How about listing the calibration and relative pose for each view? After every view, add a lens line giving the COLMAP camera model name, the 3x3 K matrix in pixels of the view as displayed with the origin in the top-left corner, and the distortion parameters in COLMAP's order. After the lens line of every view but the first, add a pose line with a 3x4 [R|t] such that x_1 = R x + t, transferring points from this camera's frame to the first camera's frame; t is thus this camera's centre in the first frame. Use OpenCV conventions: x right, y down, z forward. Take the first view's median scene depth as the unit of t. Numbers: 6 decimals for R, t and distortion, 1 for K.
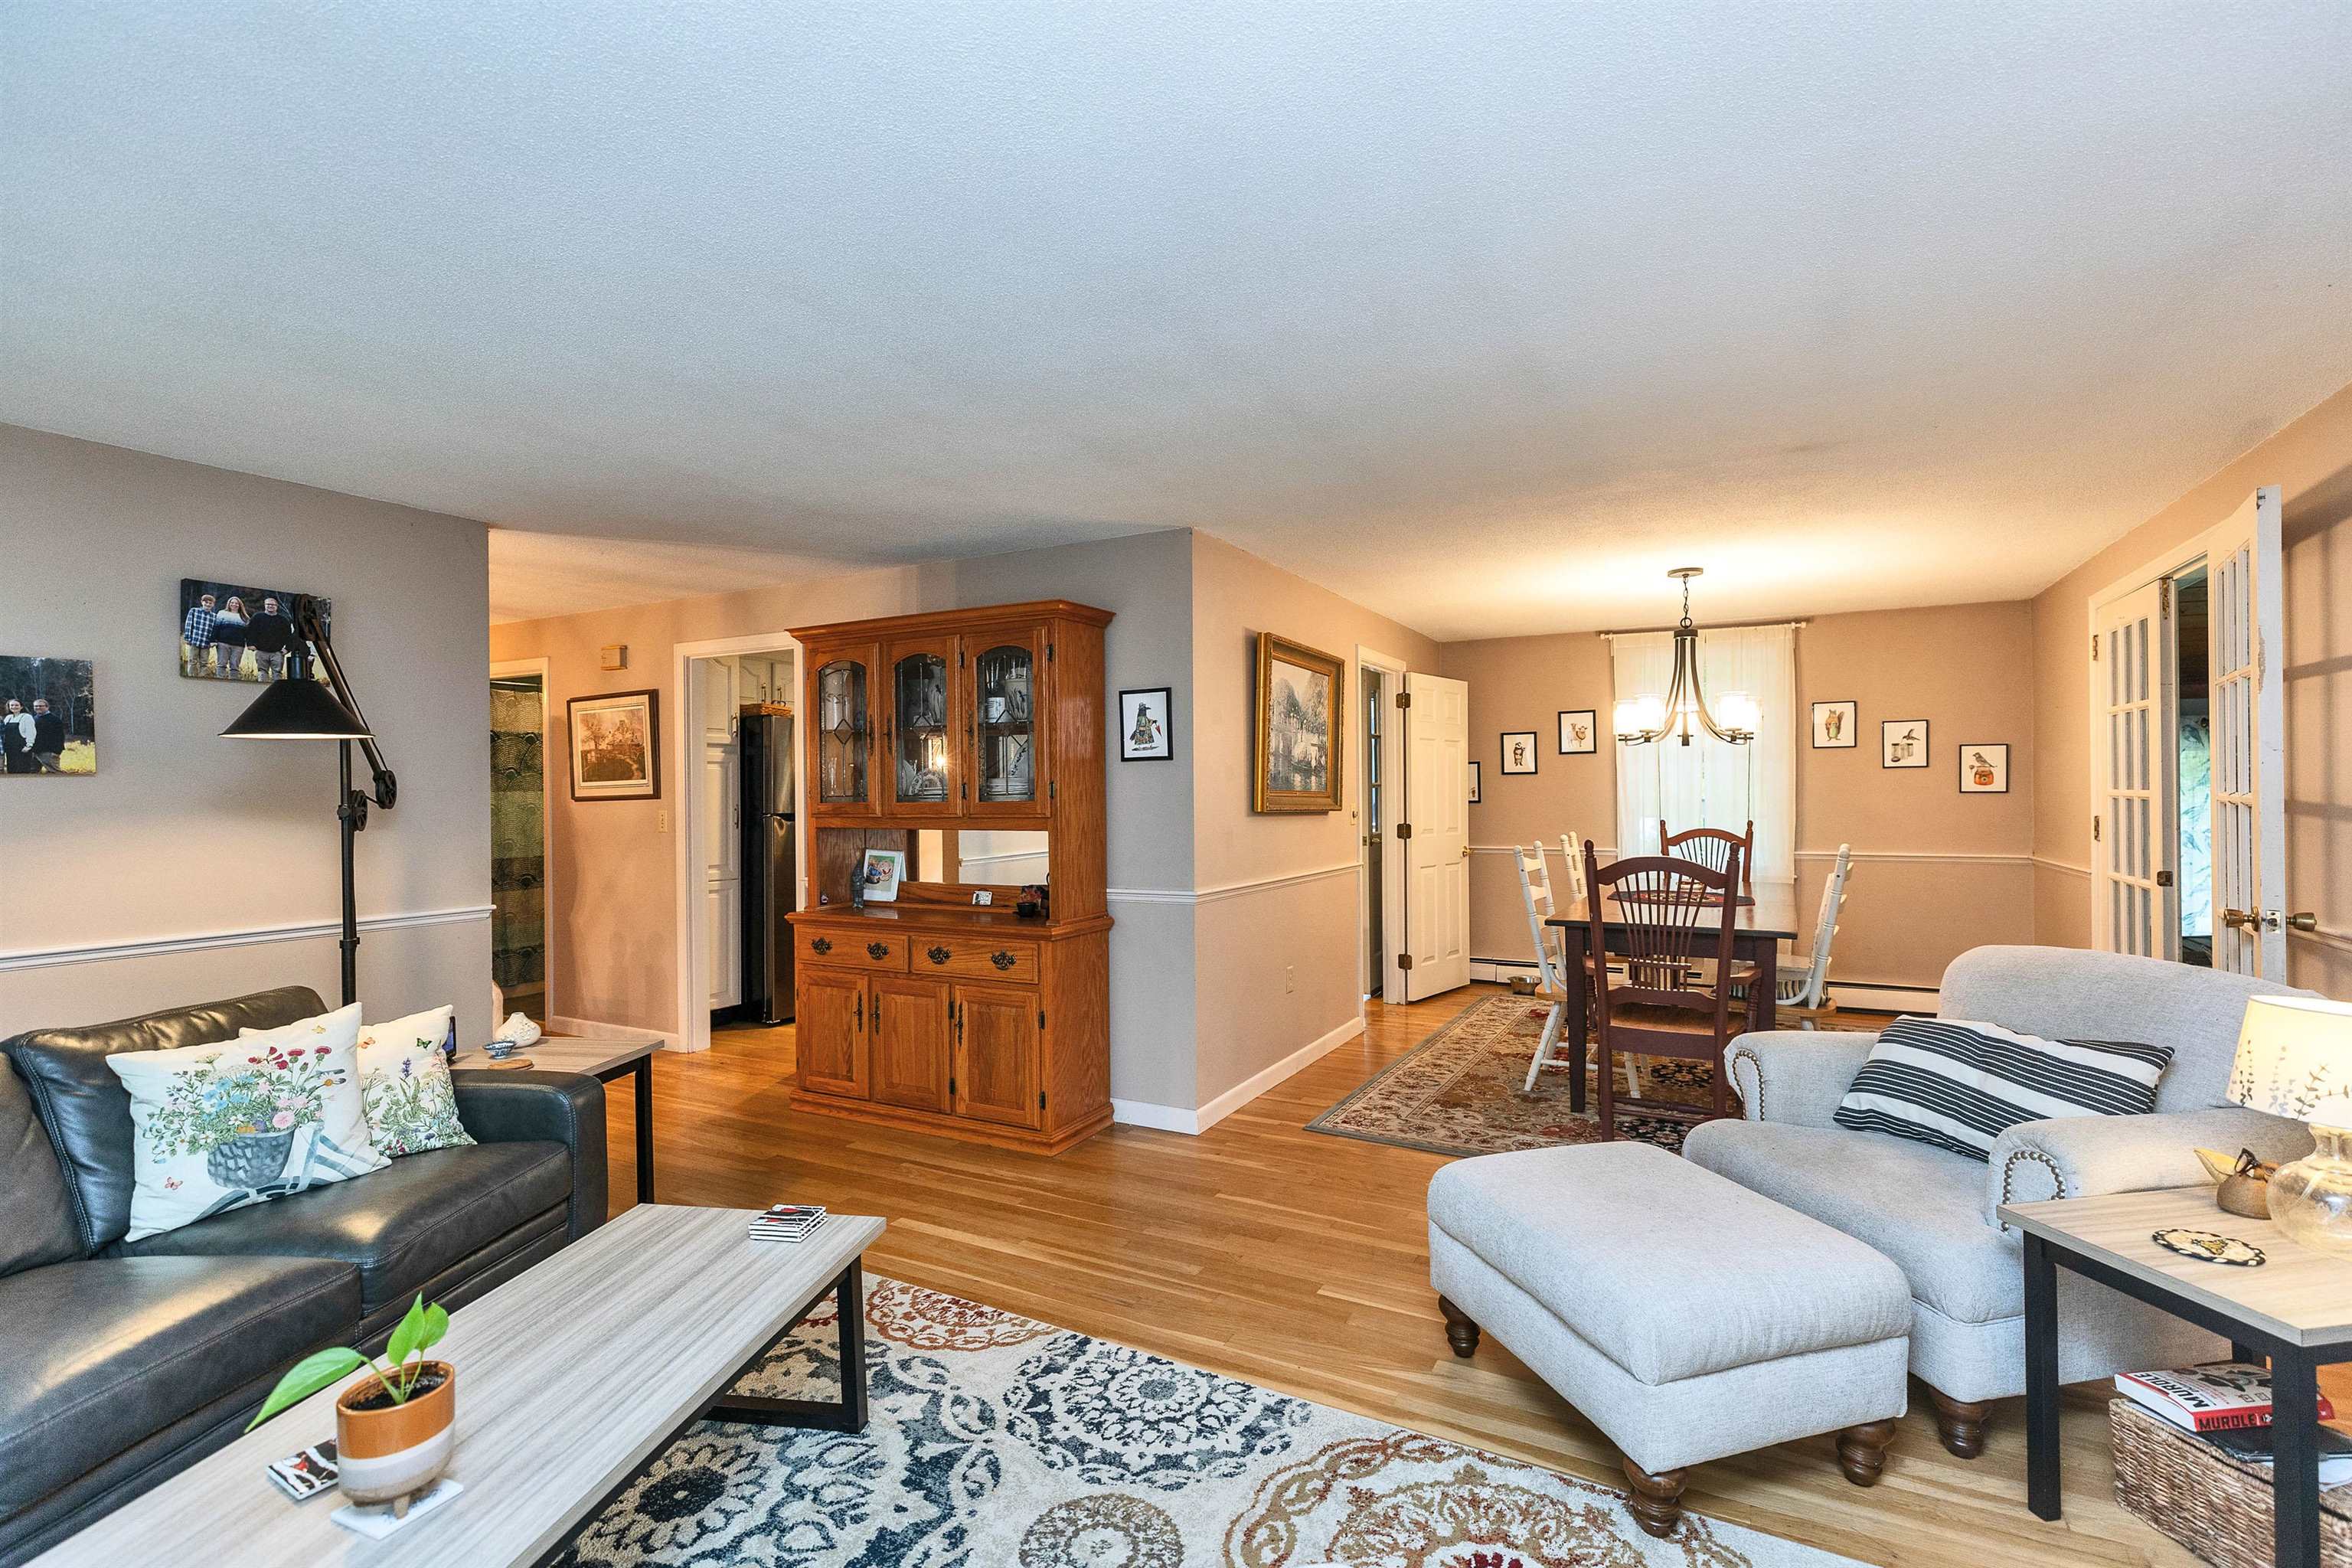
lens RADIAL K [[1071.2, 0, 1176.0], [0, 1071.2, 784.0], [0, 0, 1]] dist [0.005032, 0.000366]
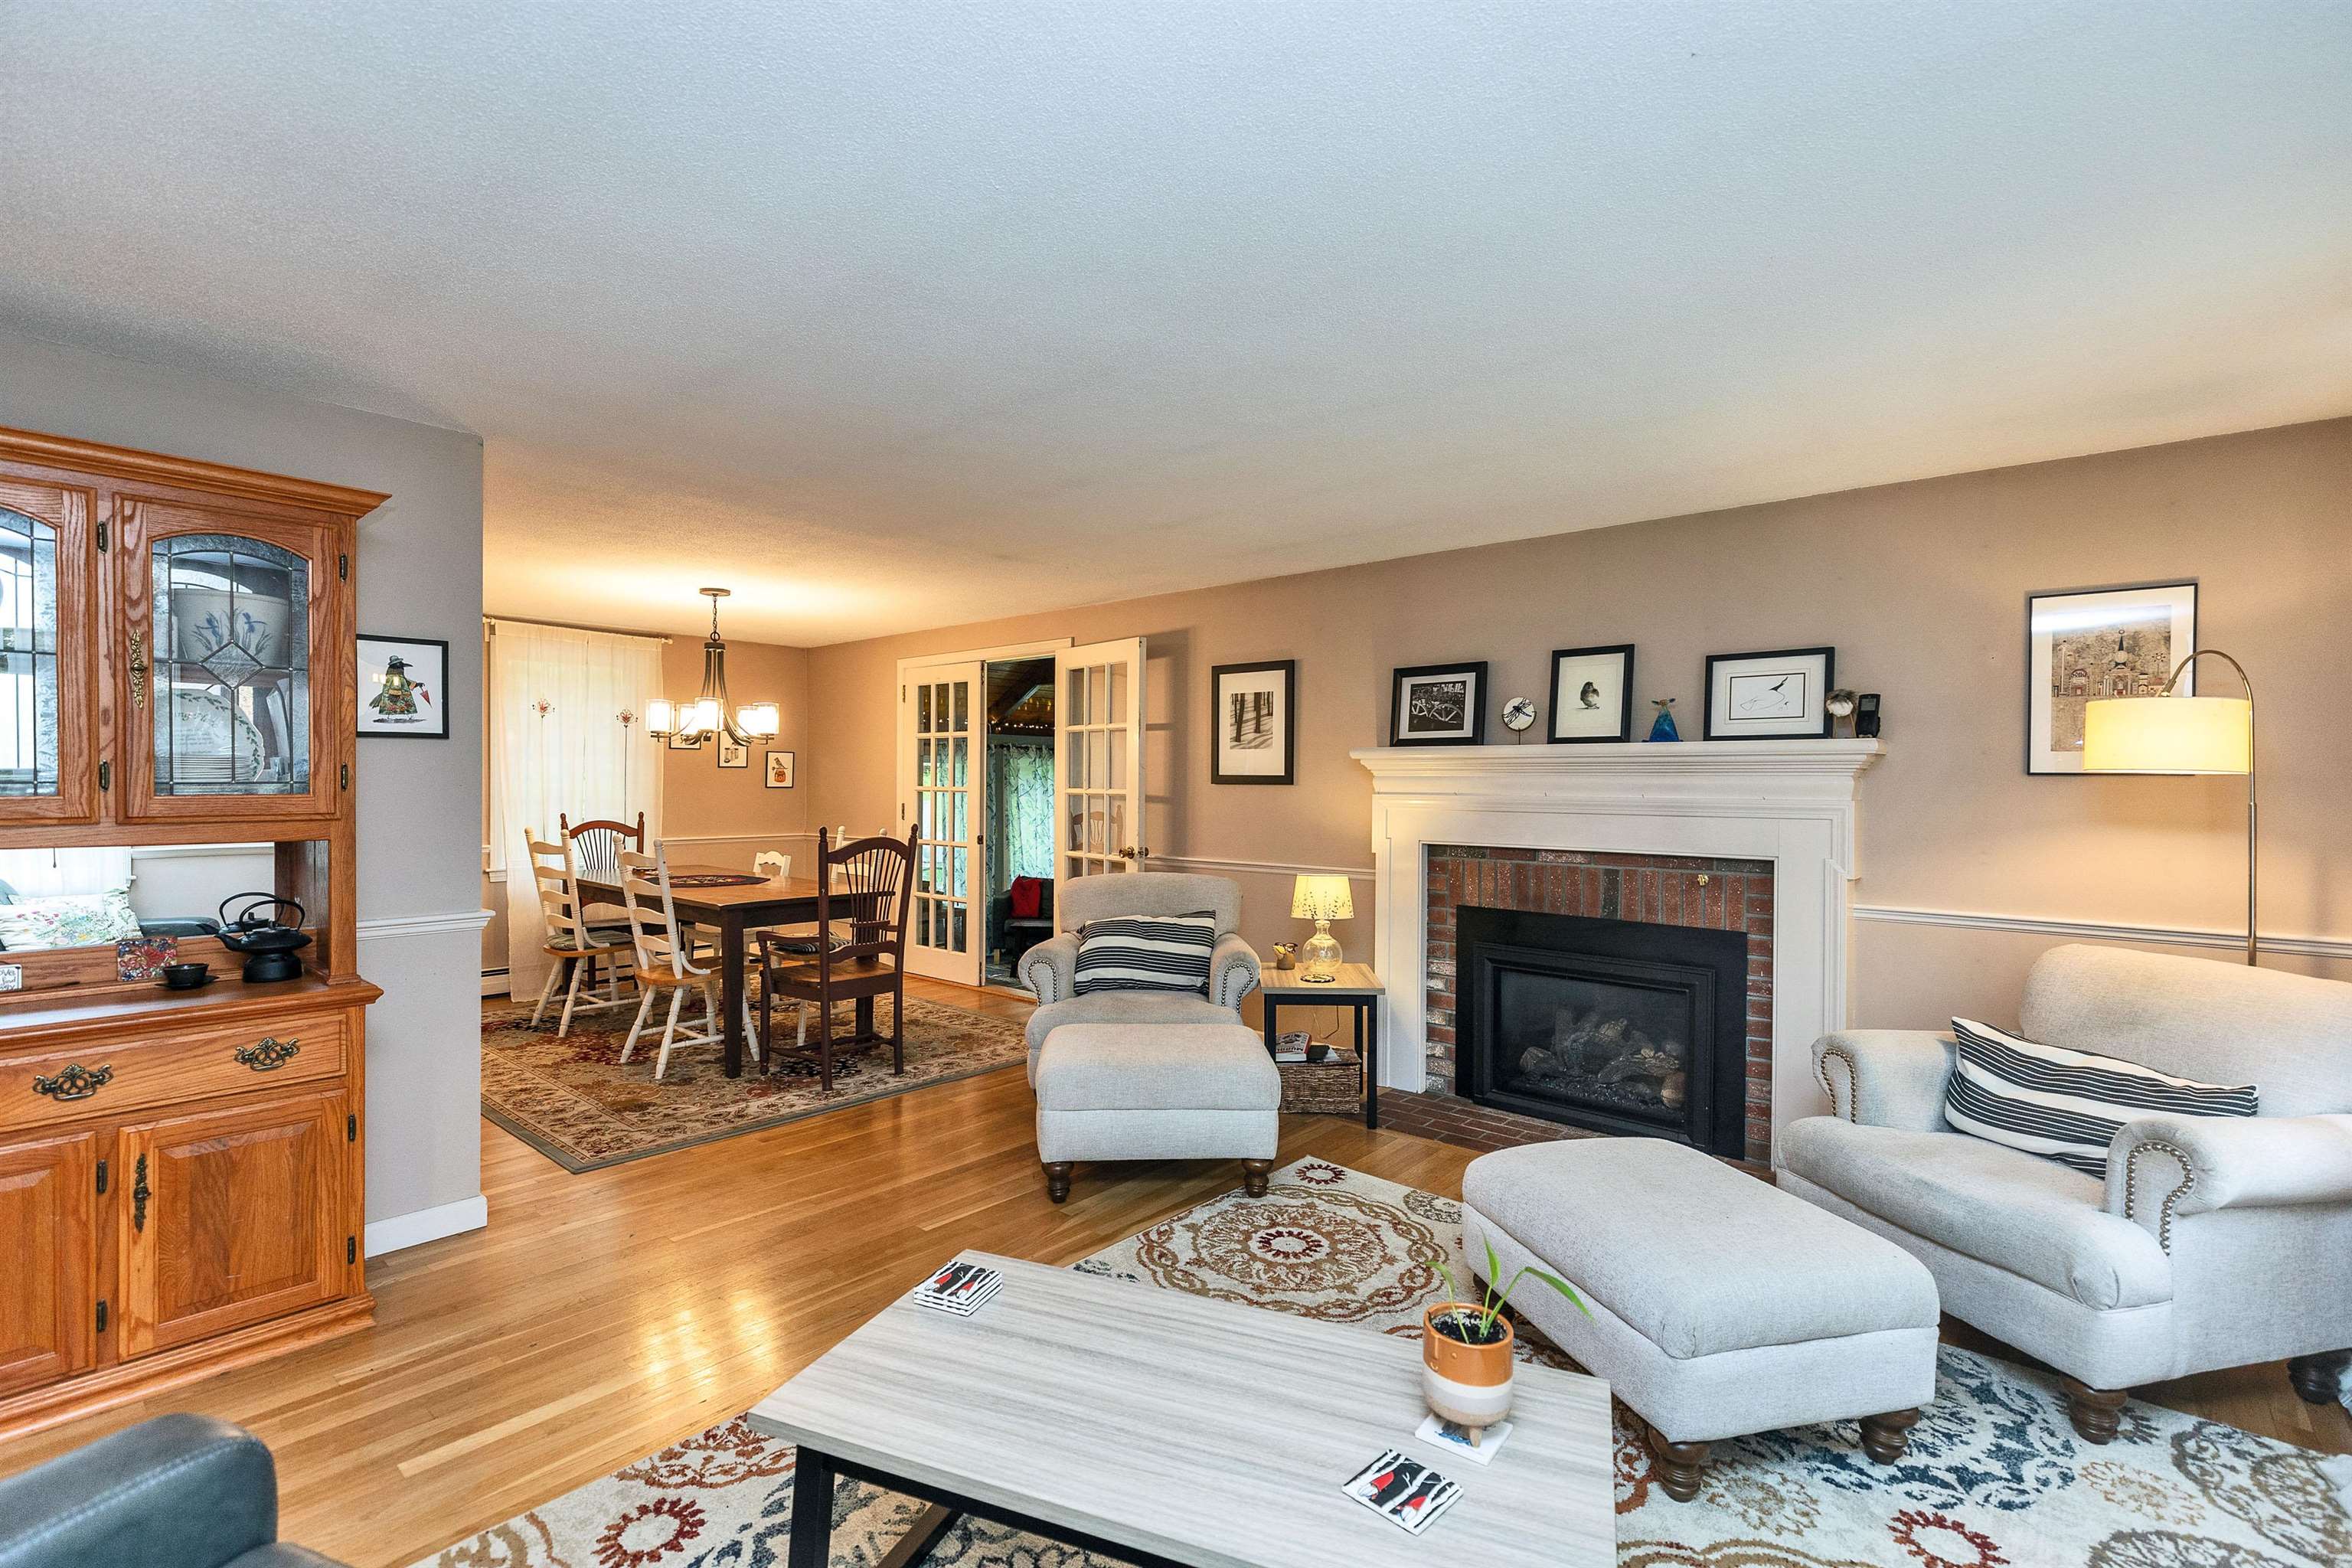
lens RADIAL K [[1056.7, 0, 1161.2], [0, 1056.7, 788.1], [0, 0, 1]] dist [0.003216, 0.000230]
pose [[0.223898, 0.004655, 0.974602, -0.761695], [-0.013637, 0.999906, -0.001643, 0.007511], [-0.974517, -0.012923, 0.223940, 0.440028]]
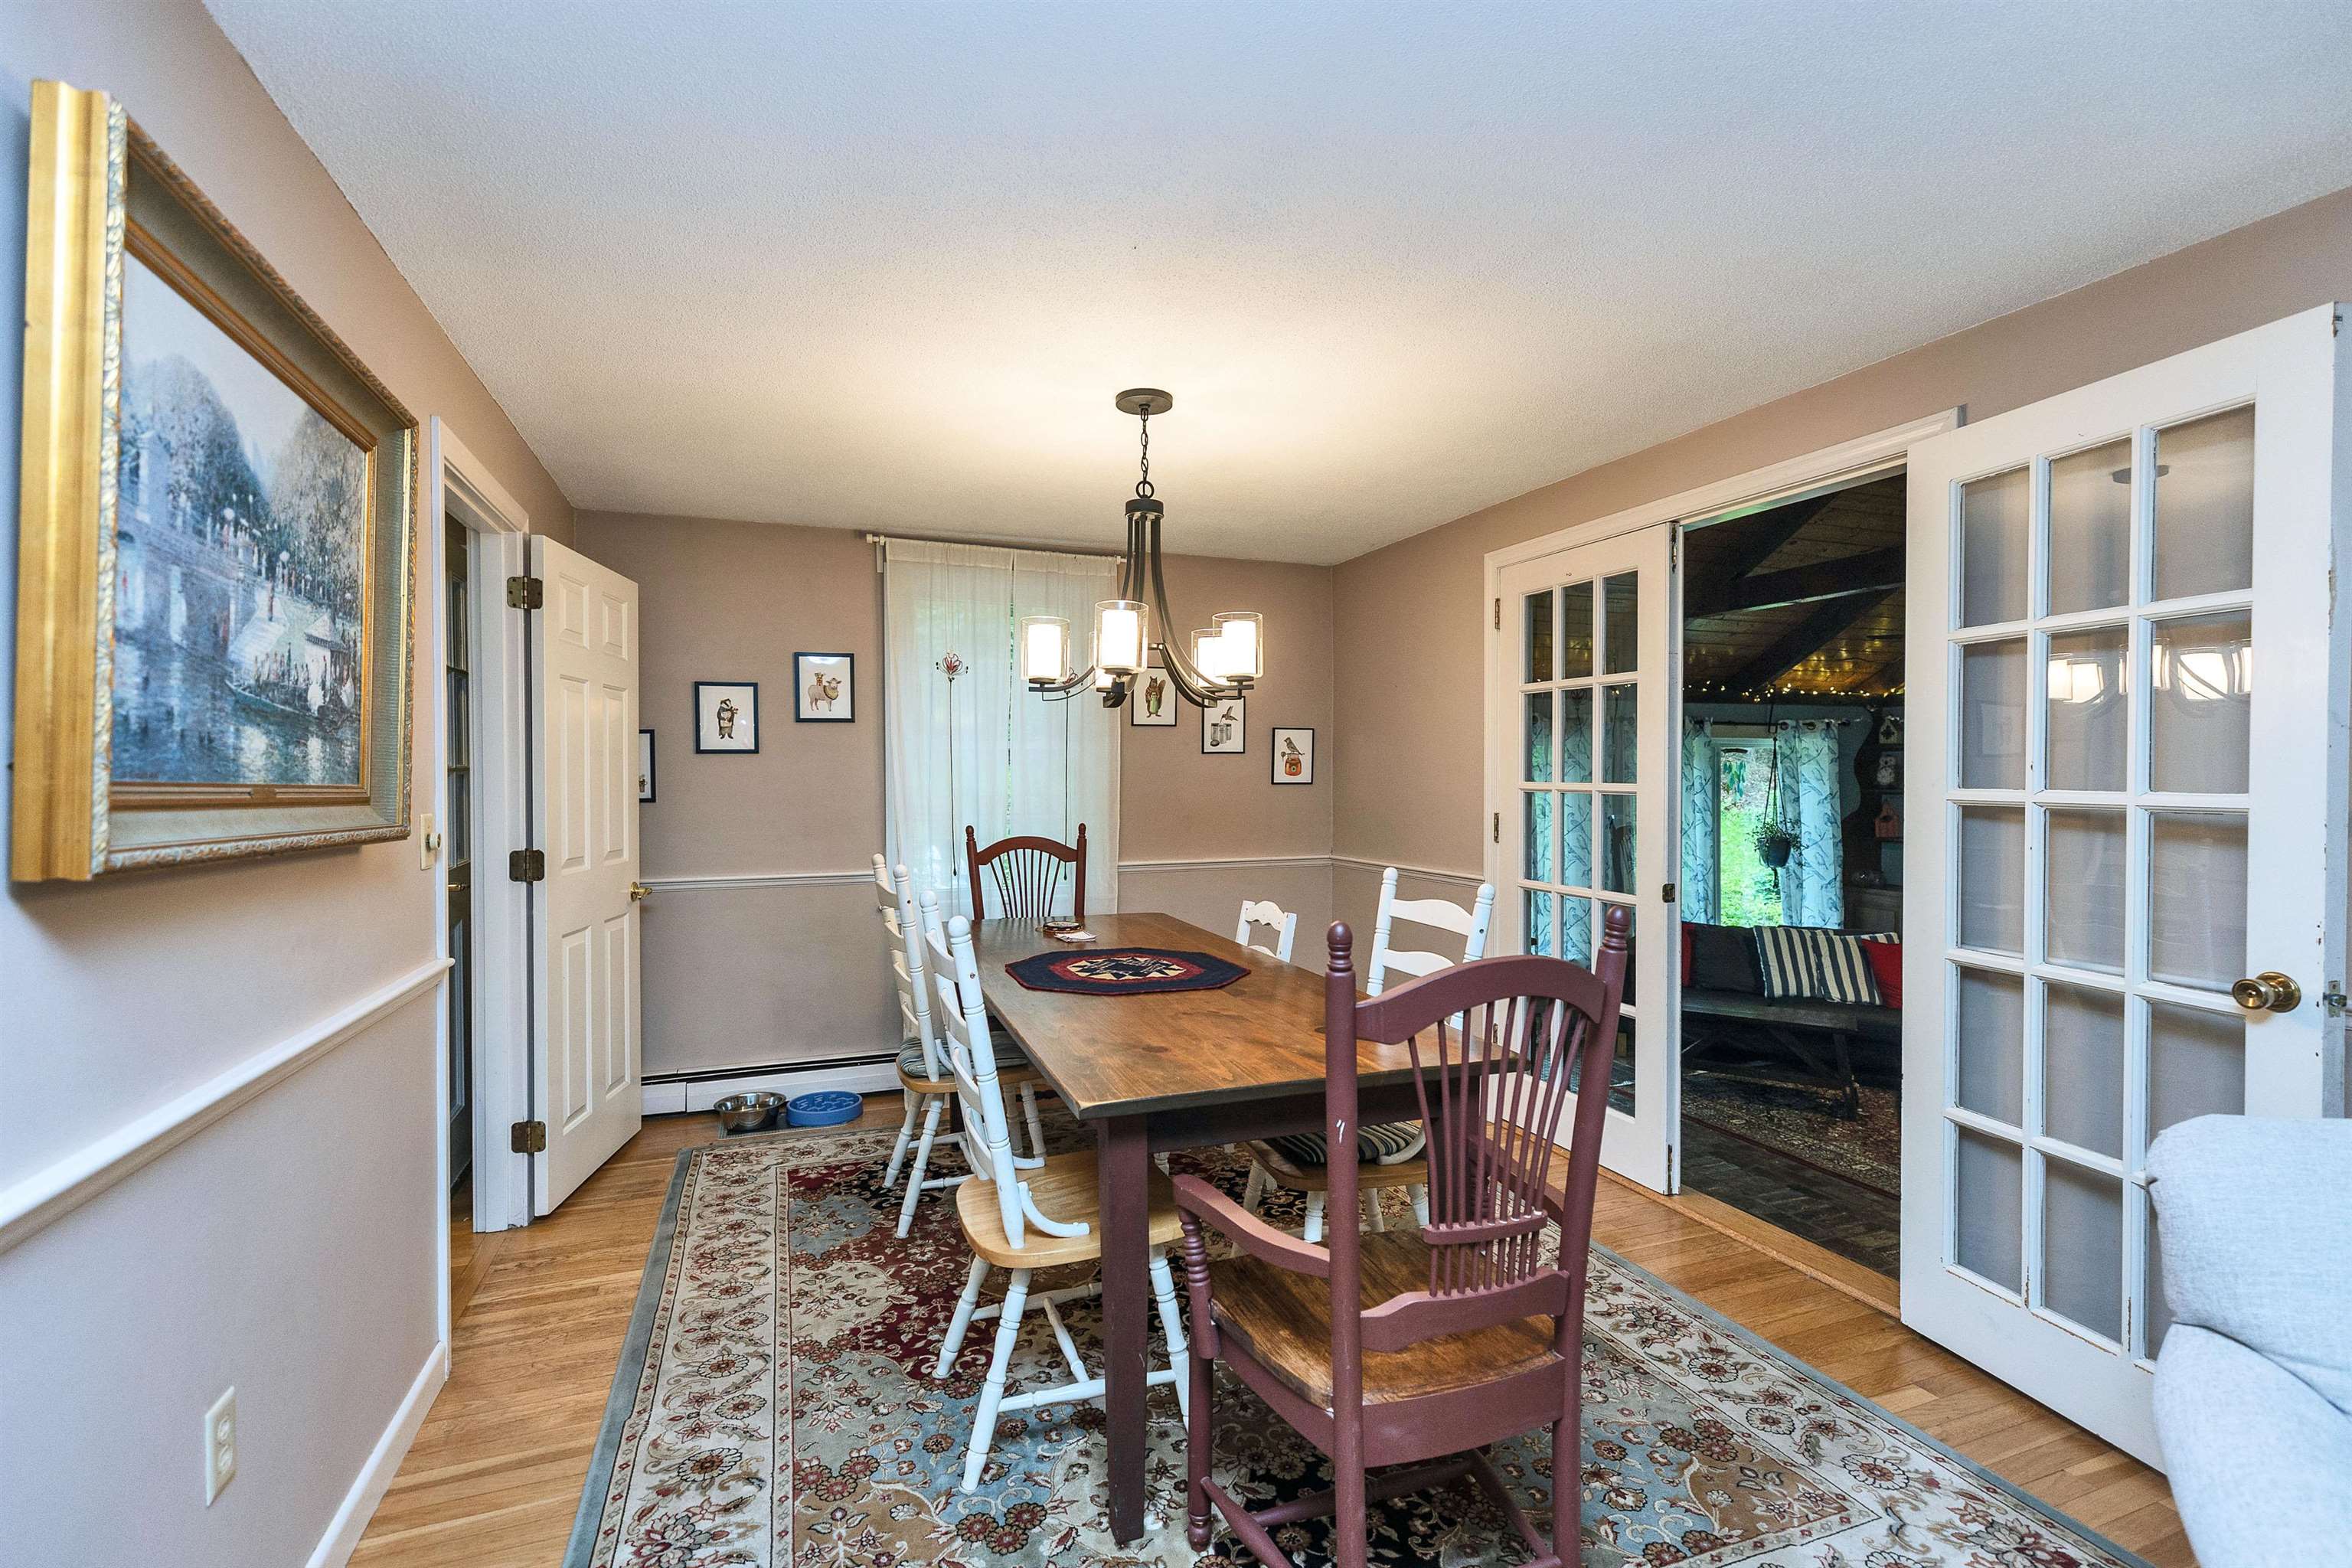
lens RADIAL K [[1054.9, 0, 1172.8], [0, 1054.9, 784.7], [0, 0, 1]] dist [0.000836, -0.000206]
pose [[0.655951, -0.001821, 0.754801, 0.091220], [-0.007999, 0.999924, 0.009364, 0.002354], [-0.754761, -0.012180, 0.655887, 0.934750]]
